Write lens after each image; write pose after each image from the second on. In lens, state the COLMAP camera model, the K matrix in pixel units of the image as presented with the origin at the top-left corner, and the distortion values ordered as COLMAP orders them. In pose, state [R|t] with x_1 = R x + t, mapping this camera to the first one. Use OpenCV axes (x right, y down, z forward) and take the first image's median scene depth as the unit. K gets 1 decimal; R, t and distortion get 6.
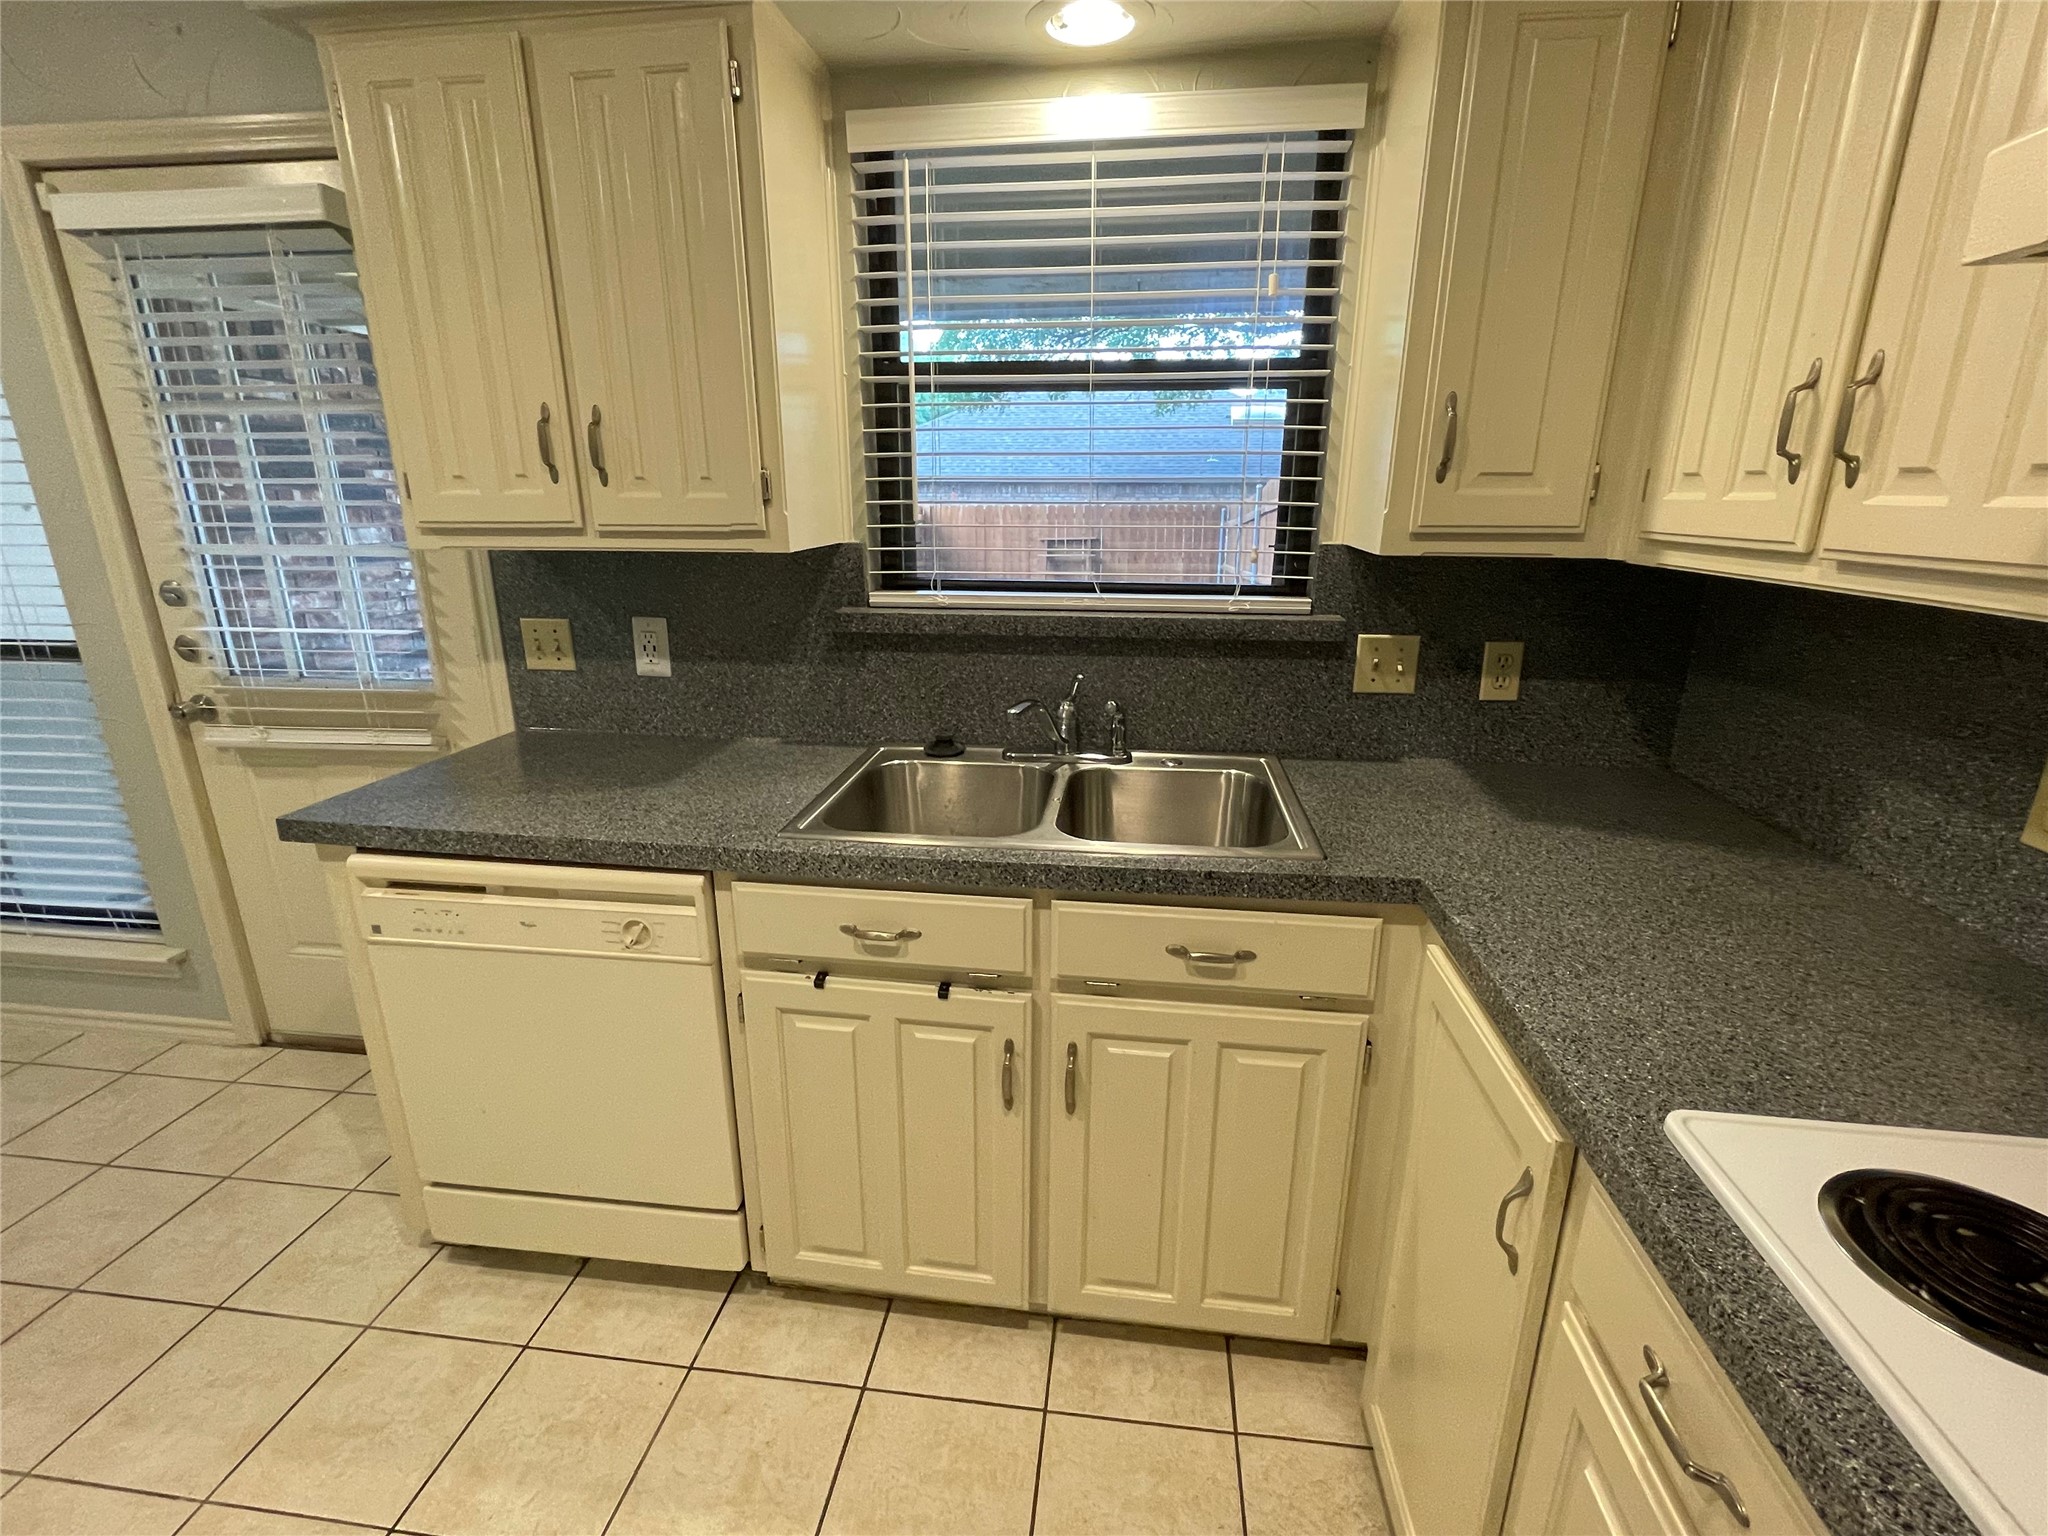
lens RADIAL K [[925.8, 0, 1016.9], [0, 925.8, 778.3], [0, 0, 1]] dist [-0.001001, 0.000413]
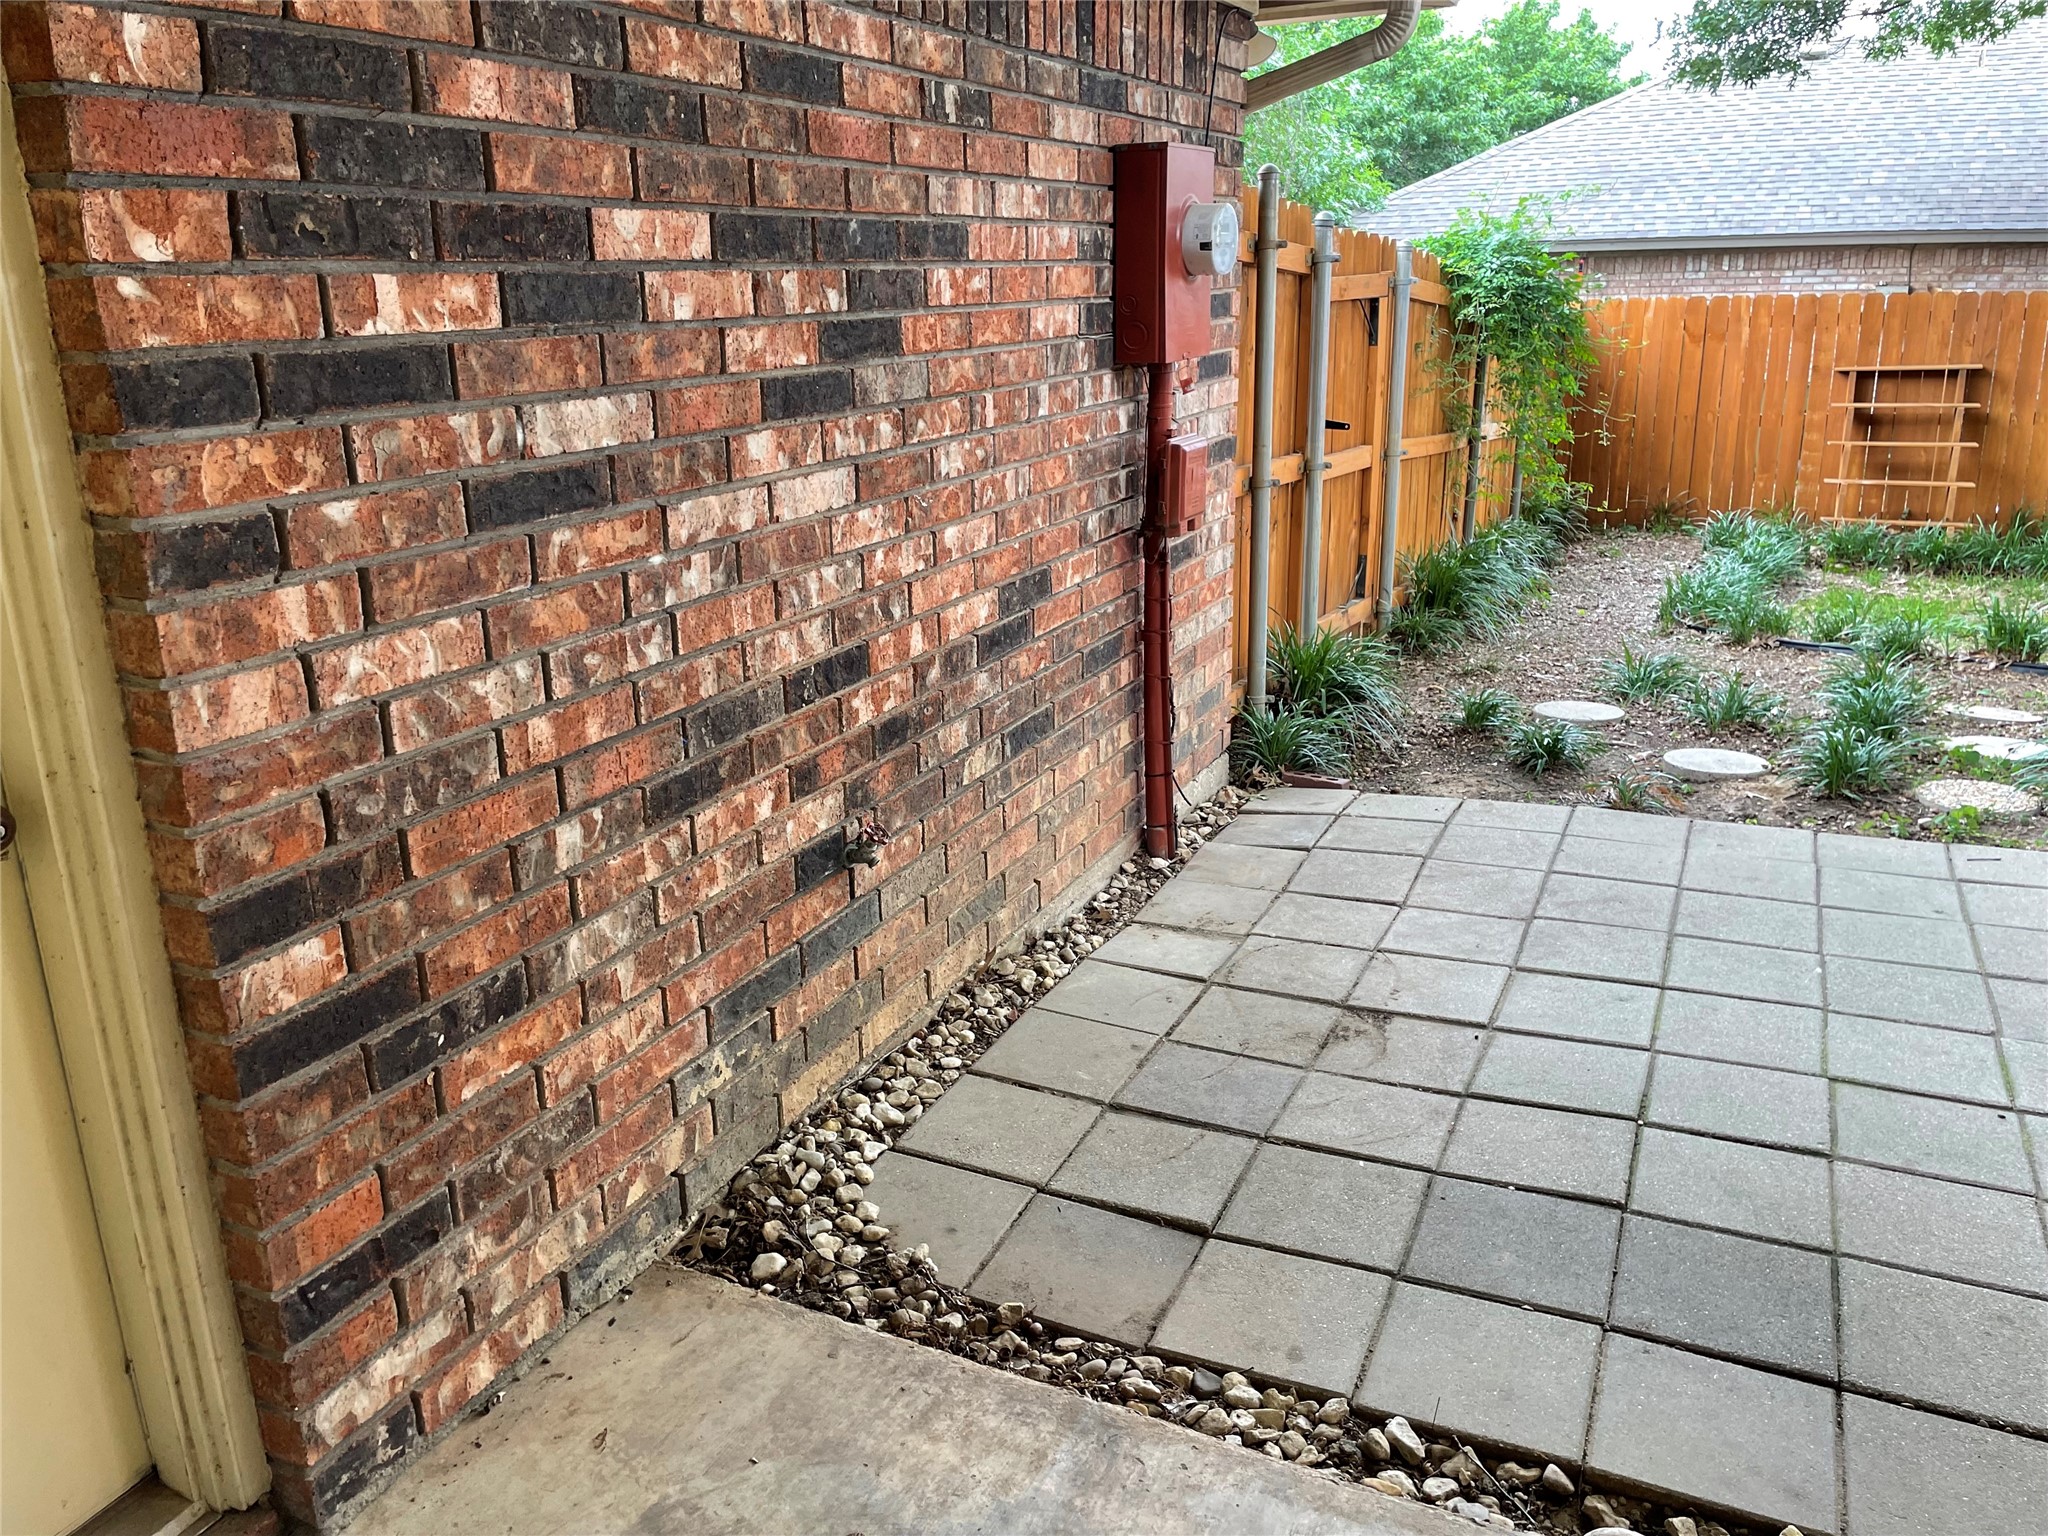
lens RADIAL K [[1539.1, 0, 1010.4], [0, 1539.1, 742.9], [0, 0, 1]] dist [0.082255, -0.110816]
pose [[0.950892, 0.065742, -0.302461, -0.777650], [-0.069692, 0.997566, -0.002273, -0.318665], [0.301575, 0.023240, 0.953159, 1.062190]]
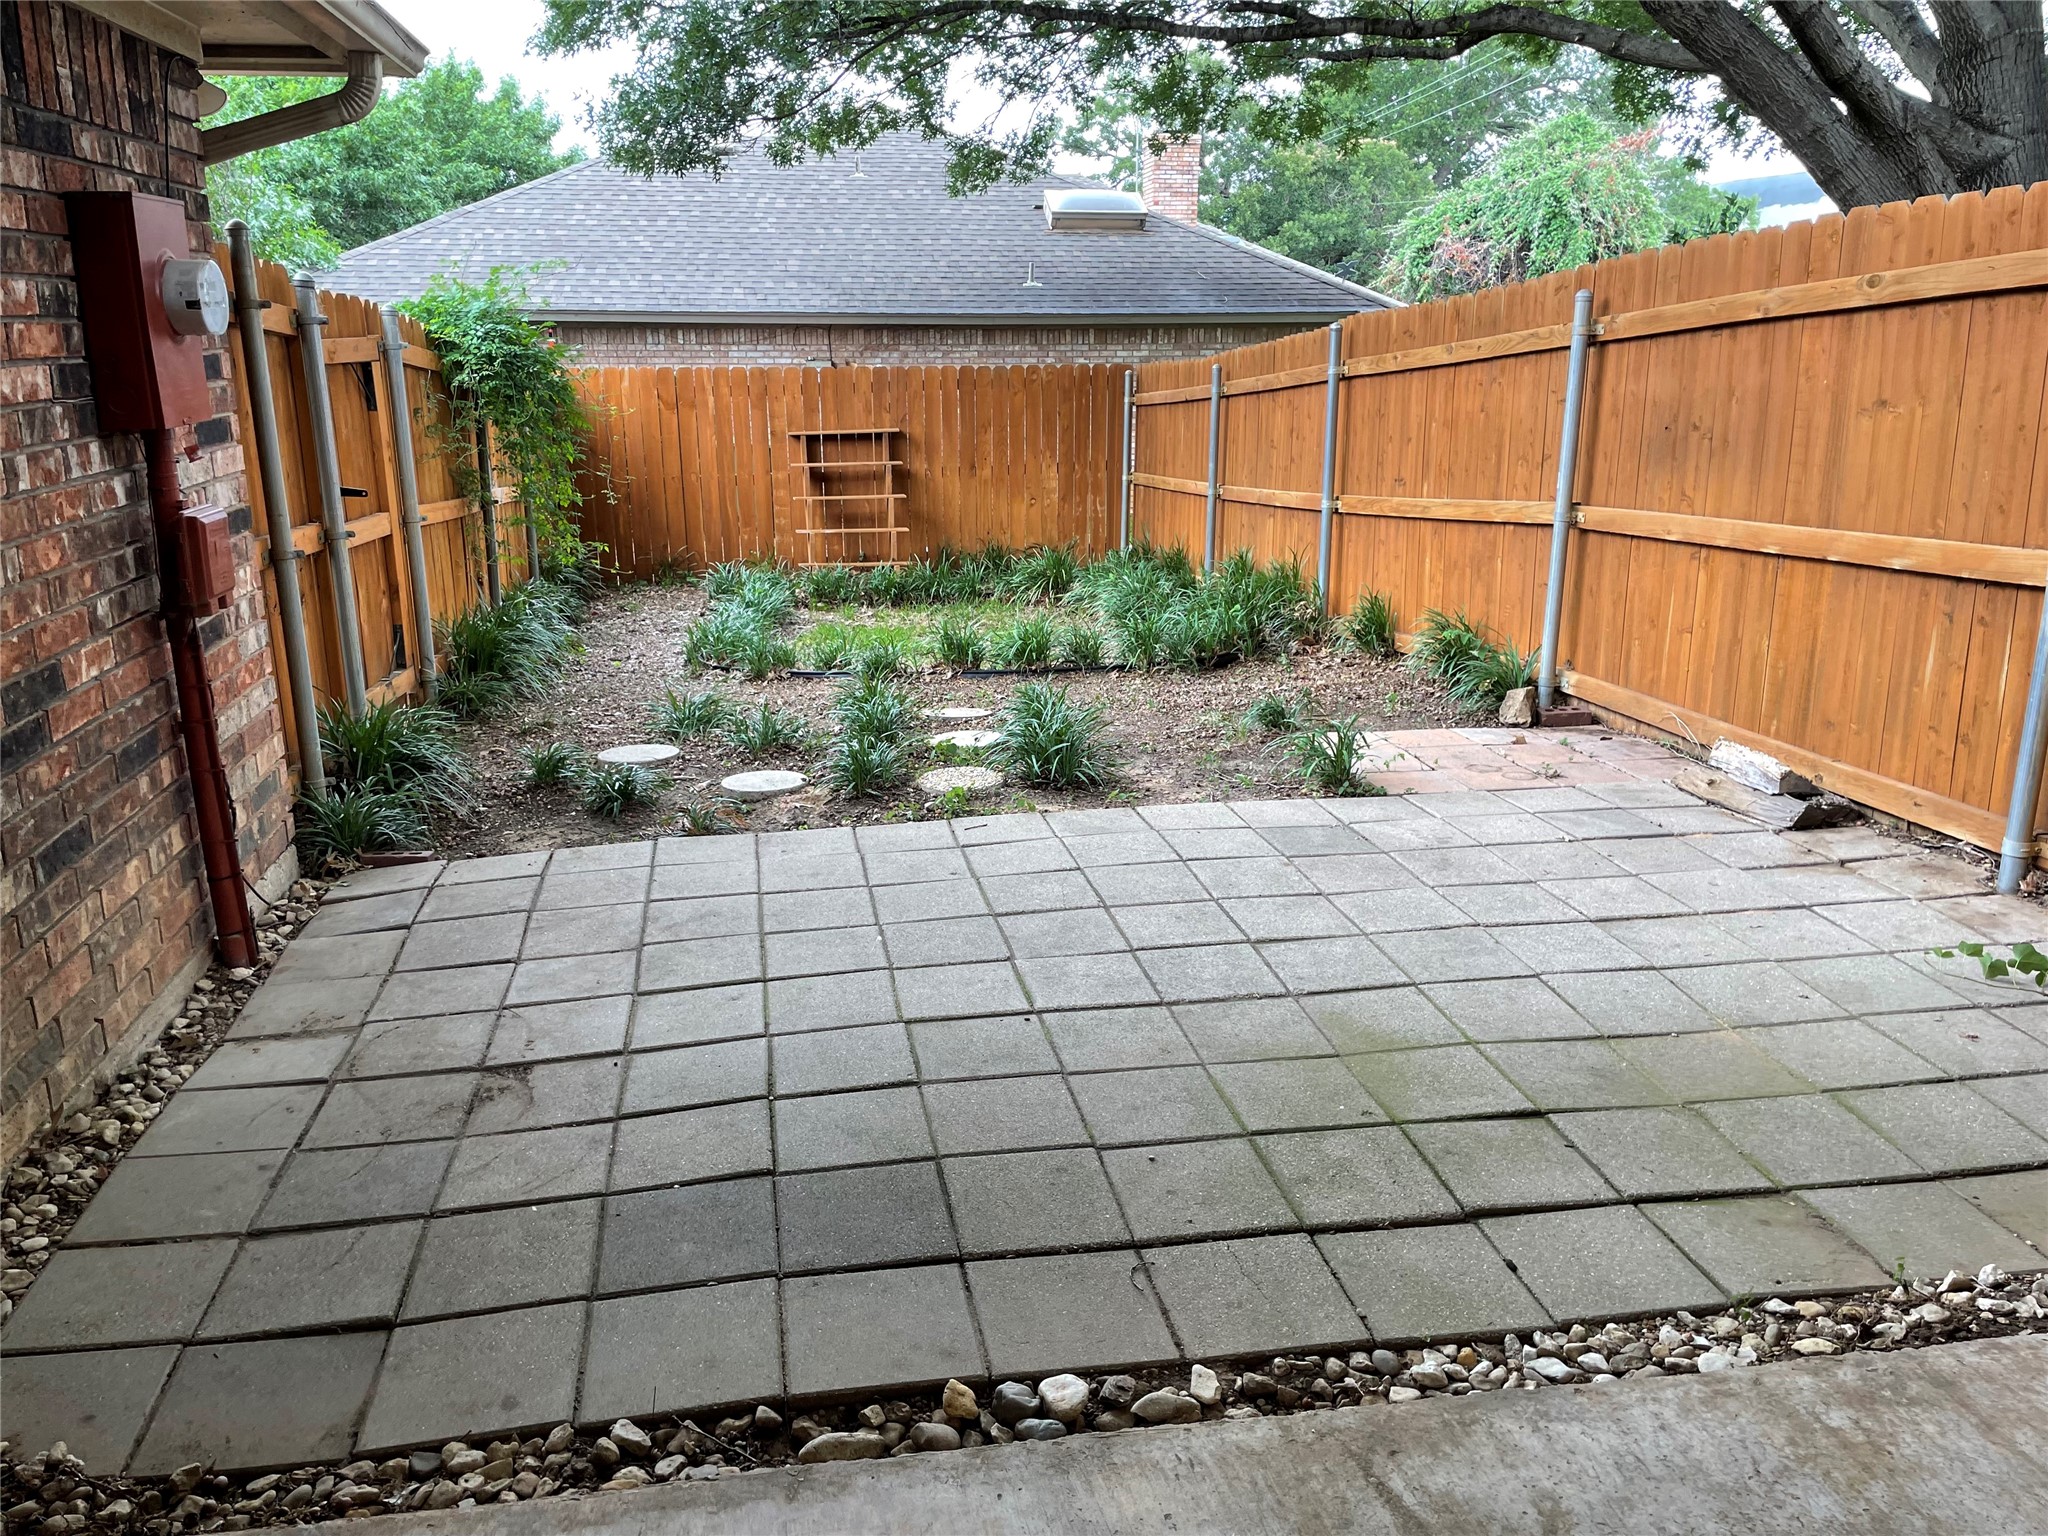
lens RADIAL K [[1539.1, 0, 1016.5], [0, 1539.1, 765.8], [0, 0, 1]] dist [0.082255, -0.110816]
pose [[0.953203, -0.084607, 0.290250, -0.794235], [0.094543, 0.995313, -0.020354, -0.312915], [-0.287168, 0.046842, 0.956734, 1.039259]]
